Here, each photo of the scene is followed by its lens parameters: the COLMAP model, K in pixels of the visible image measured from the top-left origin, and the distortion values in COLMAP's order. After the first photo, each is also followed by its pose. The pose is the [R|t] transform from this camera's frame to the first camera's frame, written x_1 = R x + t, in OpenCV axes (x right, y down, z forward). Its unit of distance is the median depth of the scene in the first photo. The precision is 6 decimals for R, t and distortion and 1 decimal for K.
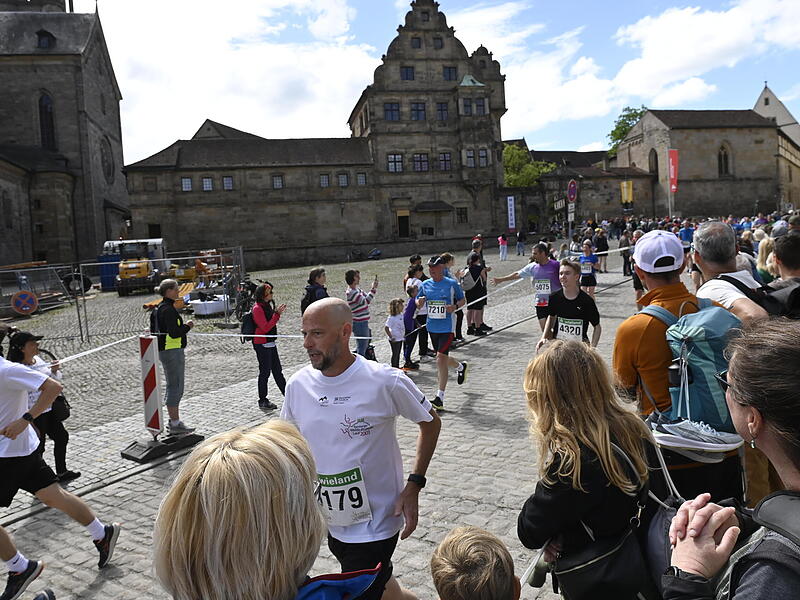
lens RADIAL K [[626.4, 0, 376.3], [0, 626.4, 304.8], [0, 0, 1]] dist [-0.002266, -0.015277]
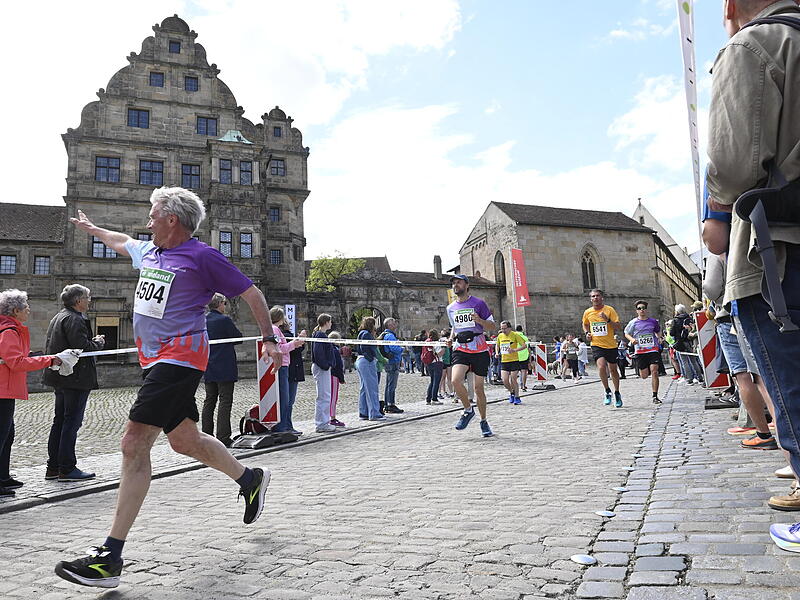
lens RADIAL K [[626.4, 0, 396.8], [0, 626.4, 303.9], [0, 0, 1]] dist [-0.002266, -0.015277]
pose [[0.986304, 0.043543, 0.159084, 0.224634], [-0.008845, 0.977098, -0.212607, -0.033562], [-0.164698, 0.208288, 0.964101, 0.344581]]
